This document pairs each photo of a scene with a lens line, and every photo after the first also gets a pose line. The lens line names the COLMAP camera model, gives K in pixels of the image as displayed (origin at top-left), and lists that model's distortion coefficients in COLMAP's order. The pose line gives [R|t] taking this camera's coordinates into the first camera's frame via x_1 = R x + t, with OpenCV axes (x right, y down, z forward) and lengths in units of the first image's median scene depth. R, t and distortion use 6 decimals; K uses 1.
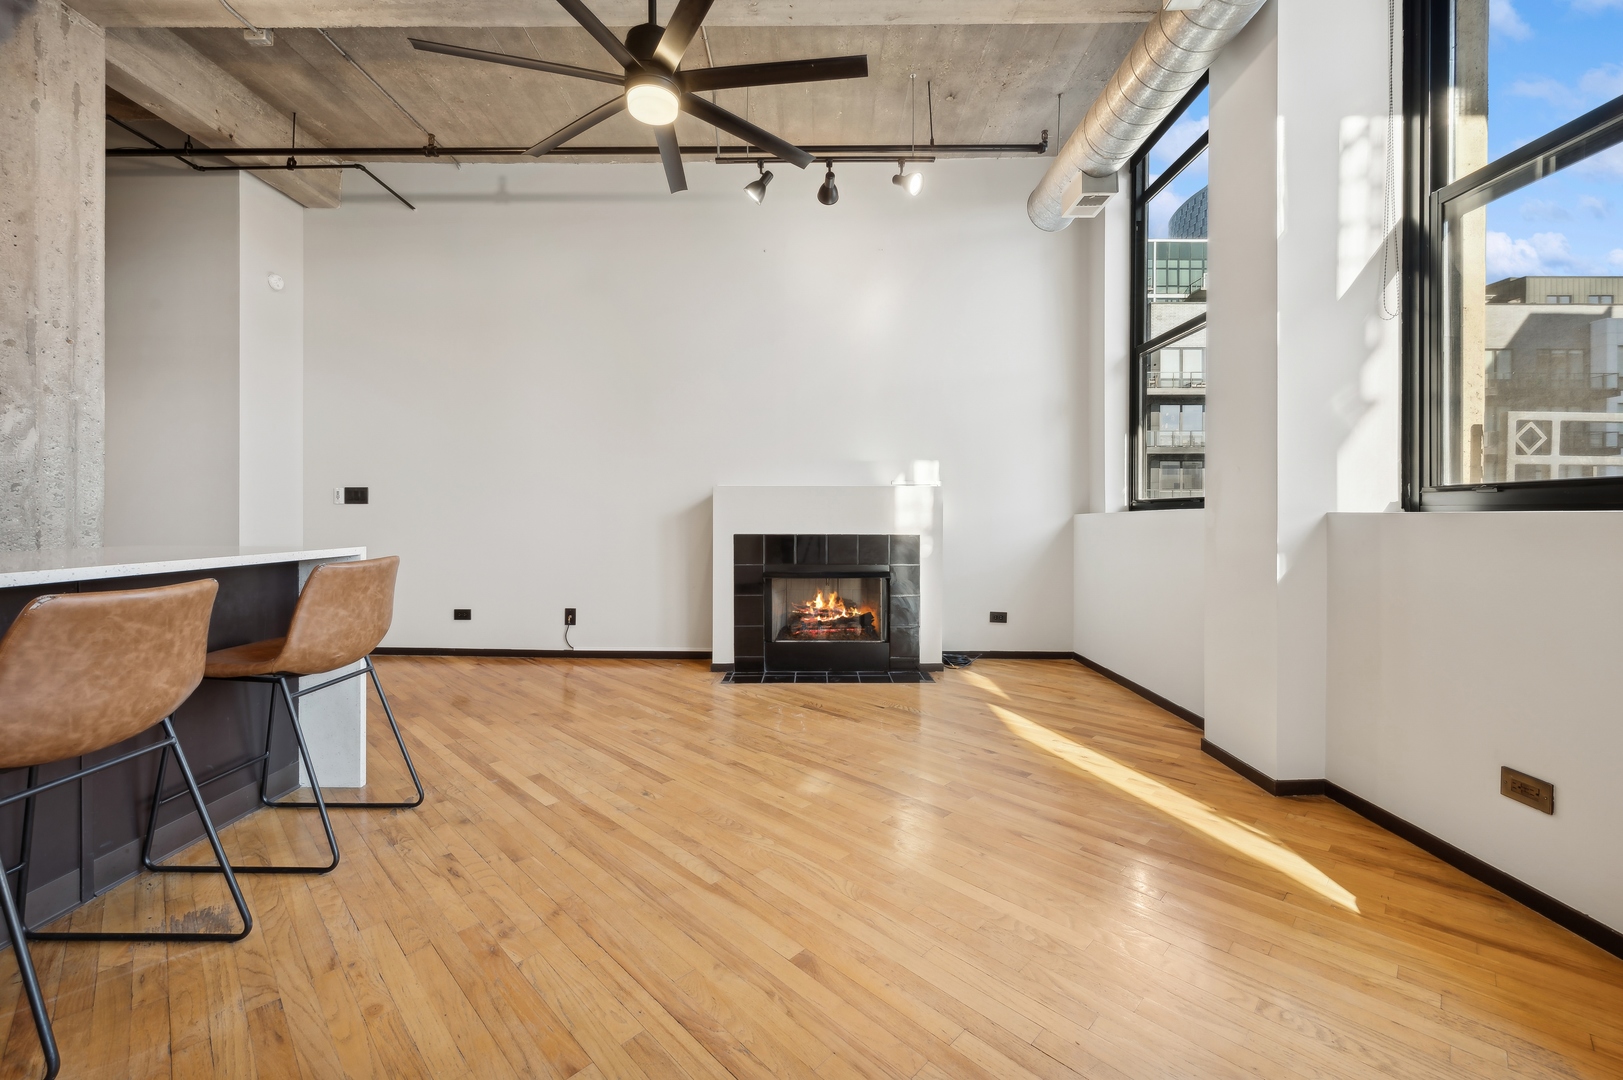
lens RADIAL K [[648.7, 0, 814.2], [0, 648.7, 522.9], [0, 0, 1]] dist [-0.003380, 0.001013]
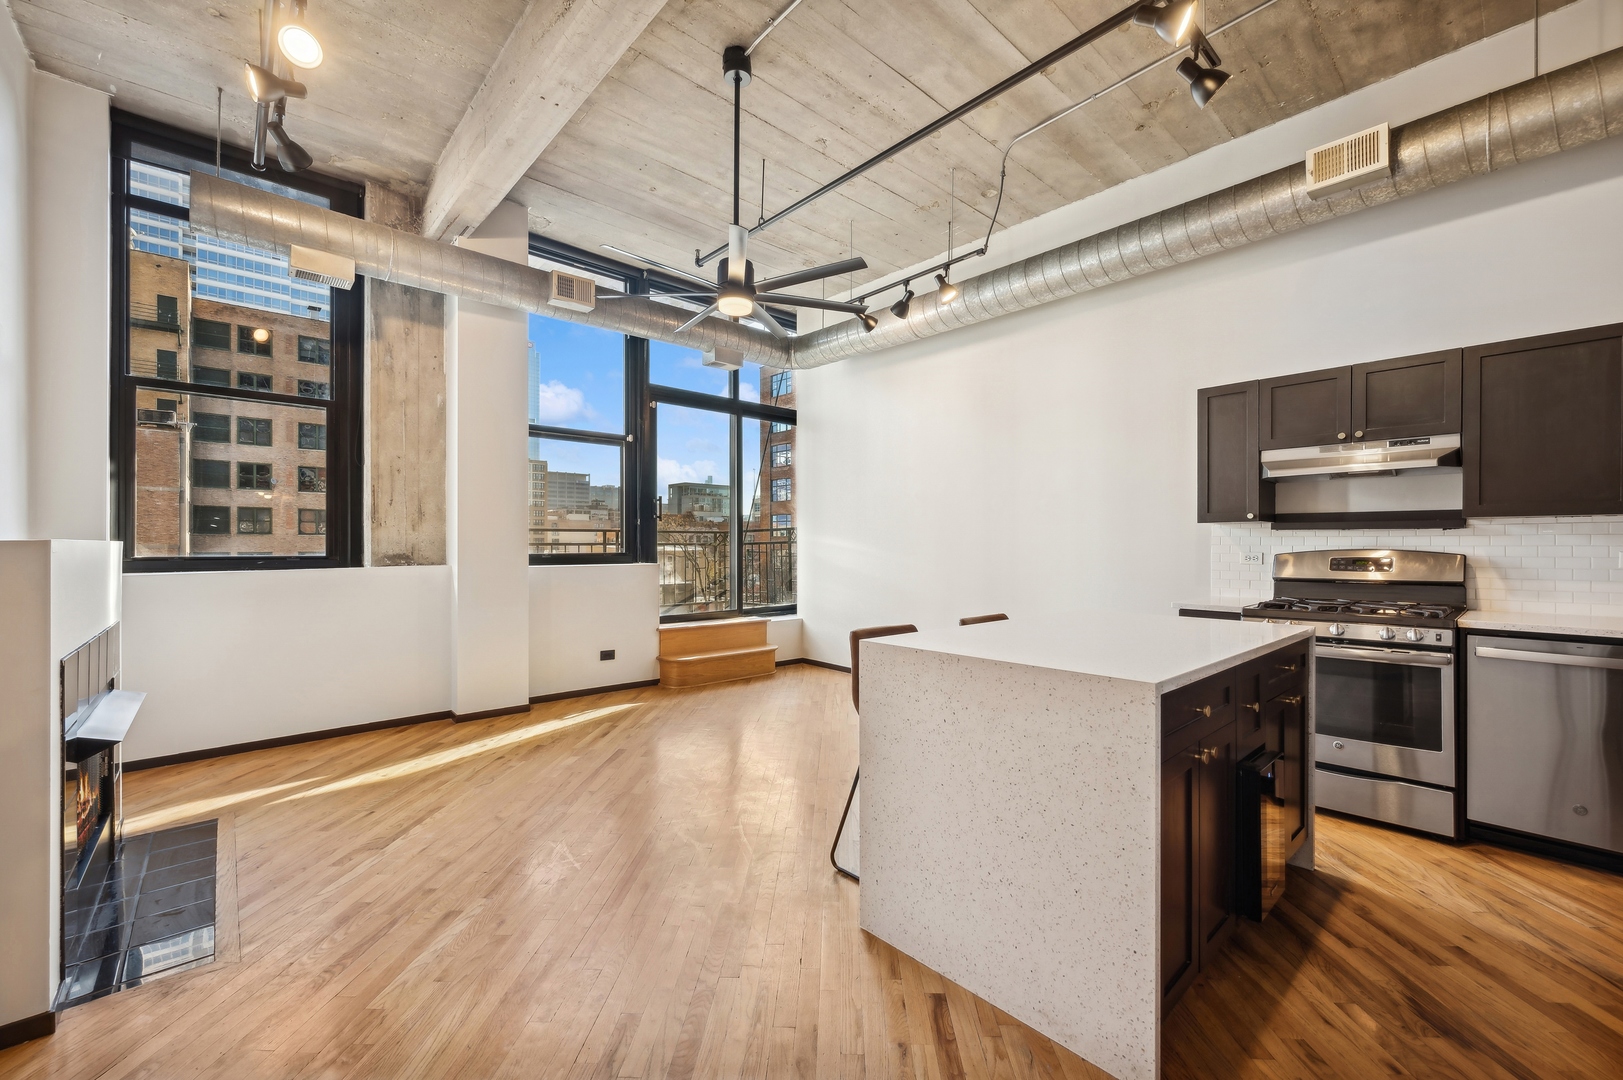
lens RADIAL K [[648.7, 0, 810.3], [0, 648.7, 548.2], [0, 0, 1]] dist [-0.003380, 0.001013]
pose [[-0.670199, -0.006849, 0.742150, -1.099709], [0.006578, 0.999863, 0.015168, -0.082986], [-0.742152, 0.015047, -0.670062, 1.395617]]
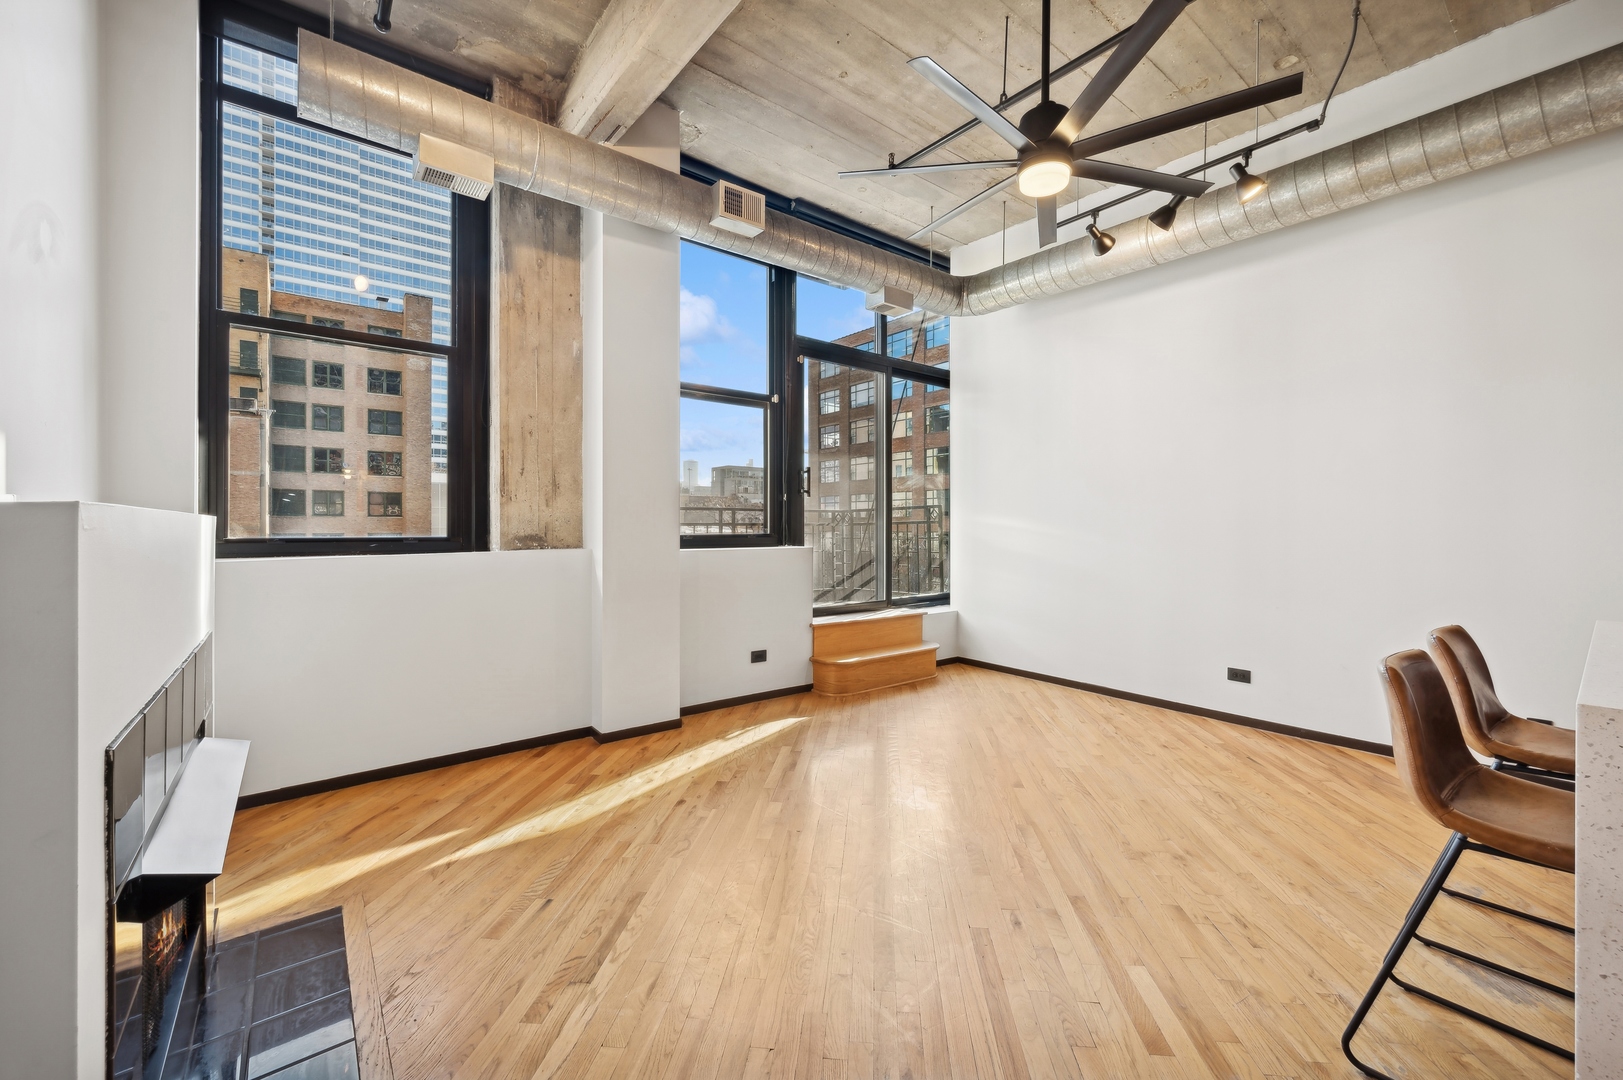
lens RADIAL K [[648.7, 0, 810.7], [0, 648.7, 528.3], [0, 0, 1]] dist [-0.003380, 0.001013]
pose [[-0.620035, -0.004644, 0.784561, -0.623627], [0.006782, 0.999913, 0.011279, -0.075273], [-0.784545, 0.012314, -0.619949, 1.443677]]
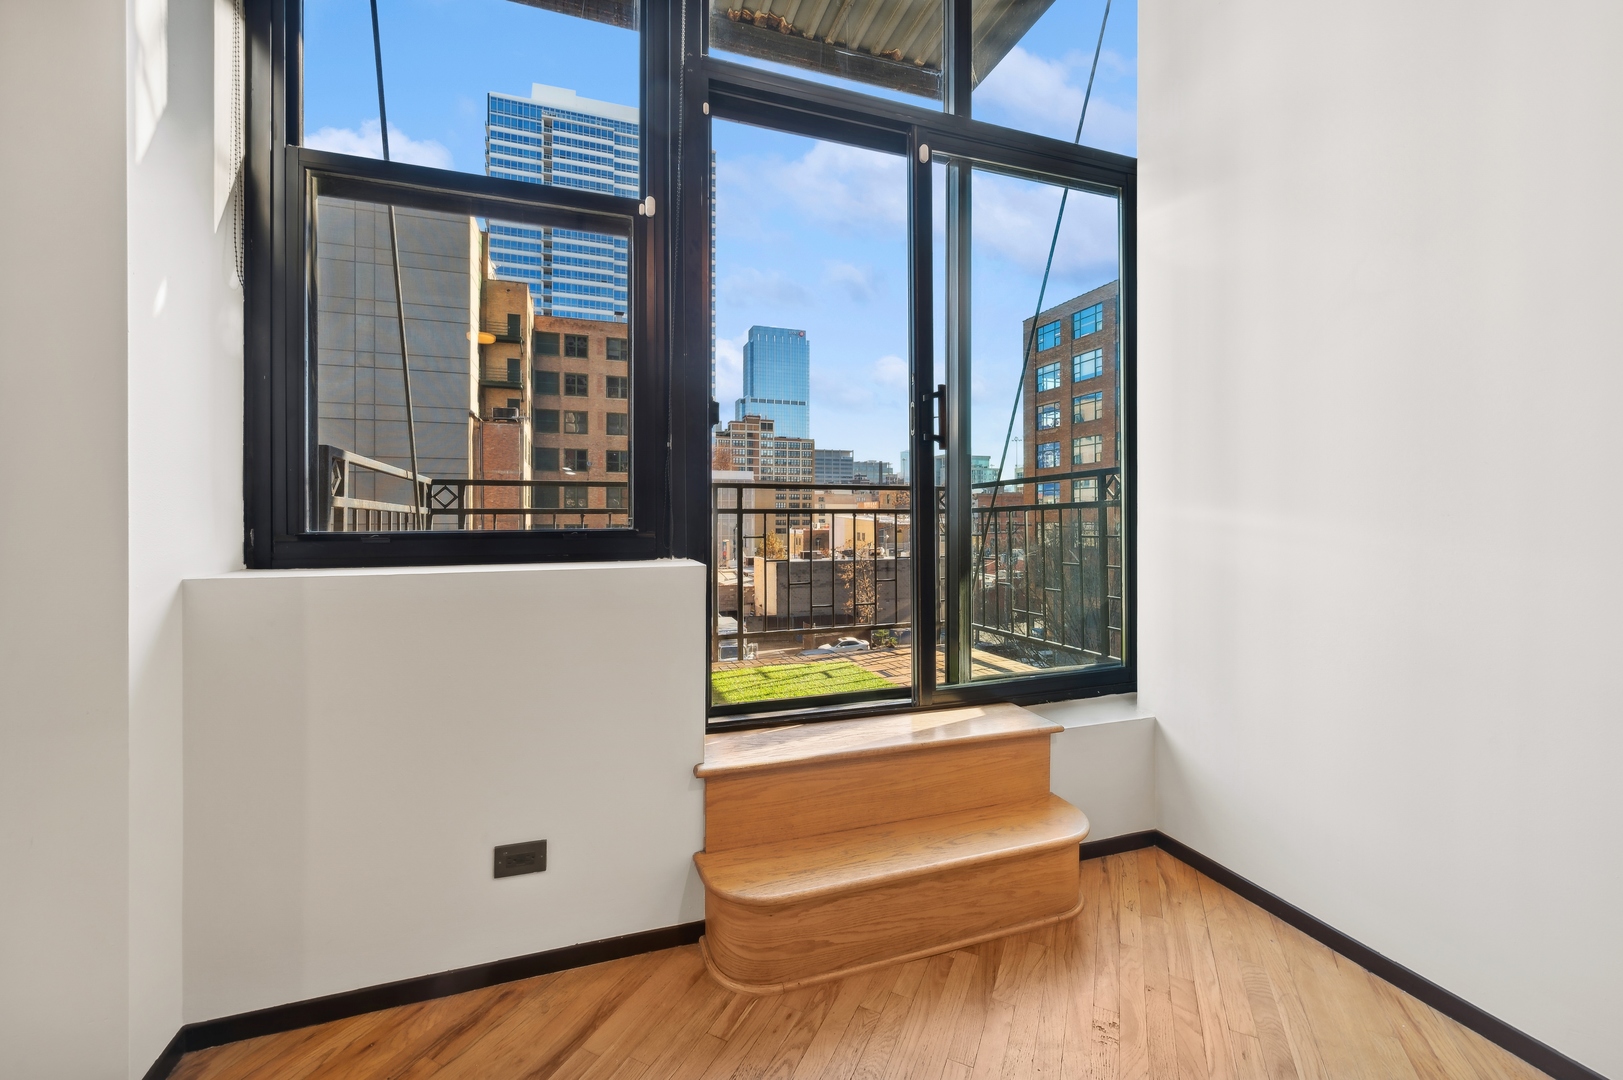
lens RADIAL K [[648.7, 0, 814.4], [0, 648.7, 530.3], [0, 0, 1]] dist [-0.003380, 0.001013]
pose [[-0.339898, -0.020606, 0.940237, 0.032263], [0.012116, 0.999581, 0.026286, -0.058598], [-0.940384, 0.020327, -0.339505, 0.534613]]
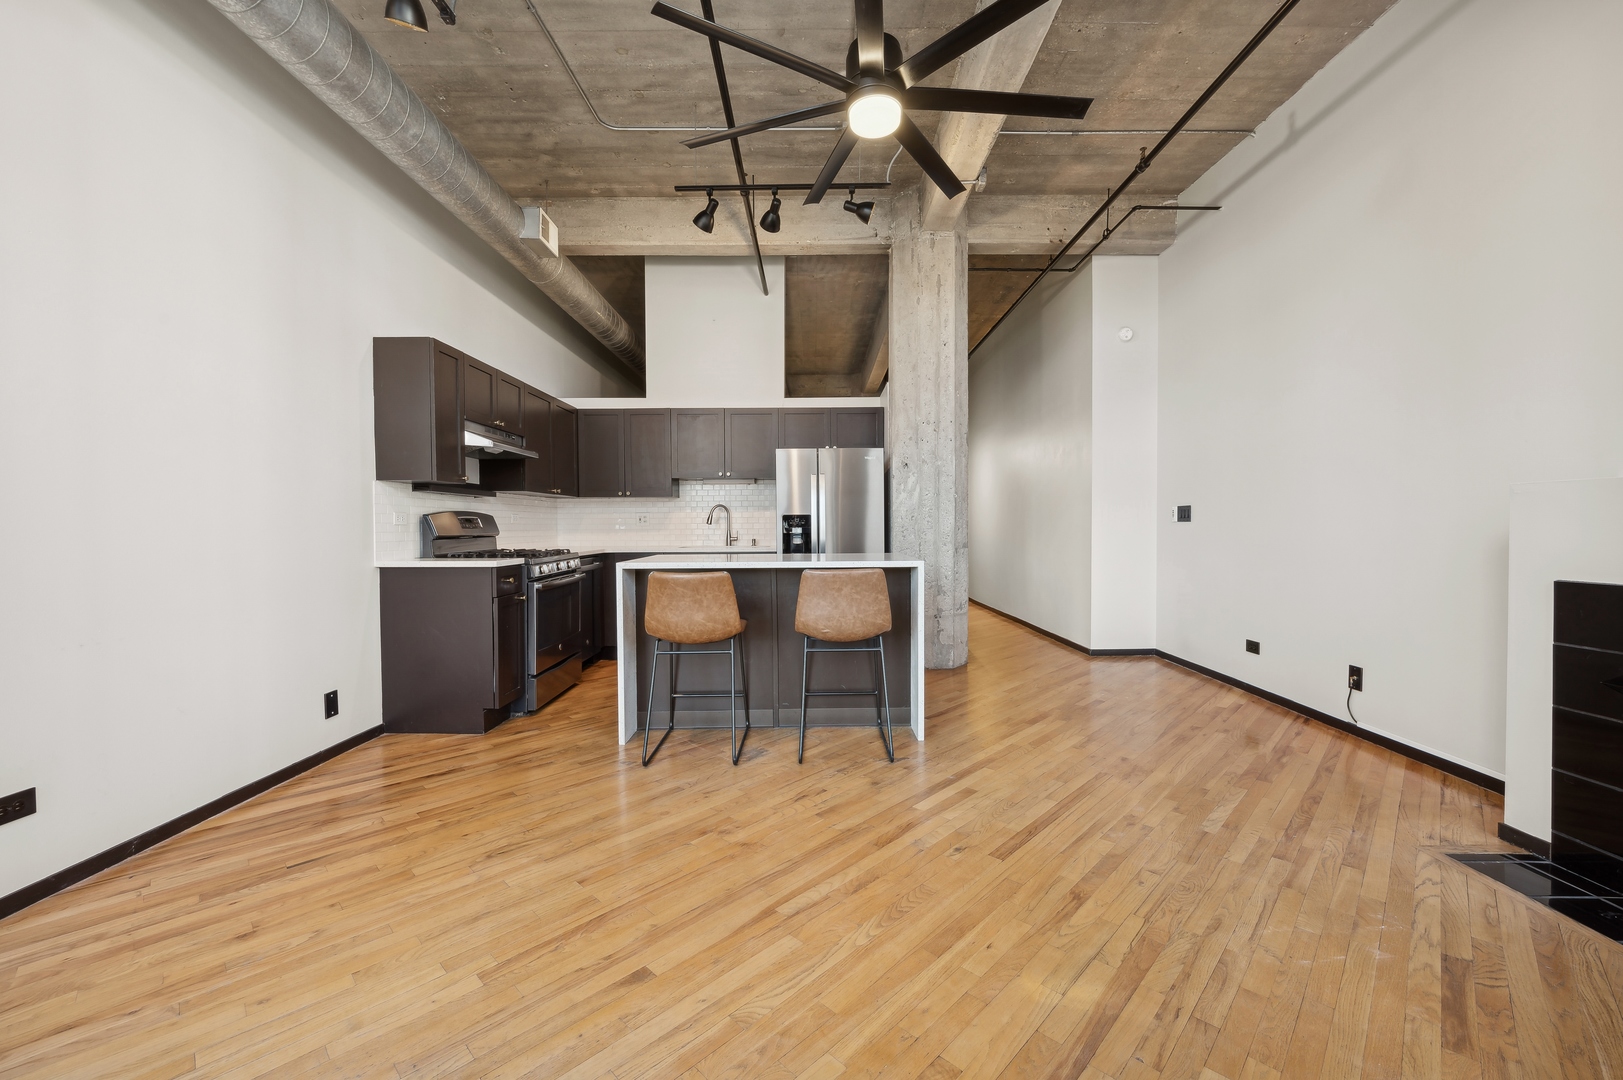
lens RADIAL K [[648.7, 0, 813.4], [0, 648.7, 536.0], [0, 0, 1]] dist [-0.003380, 0.001013]
pose [[0.003438, 0.014799, -0.999885, 0.542260], [-0.007211, 0.999865, 0.014774, -0.027676], [0.999968, 0.007159, 0.003544, 0.671705]]
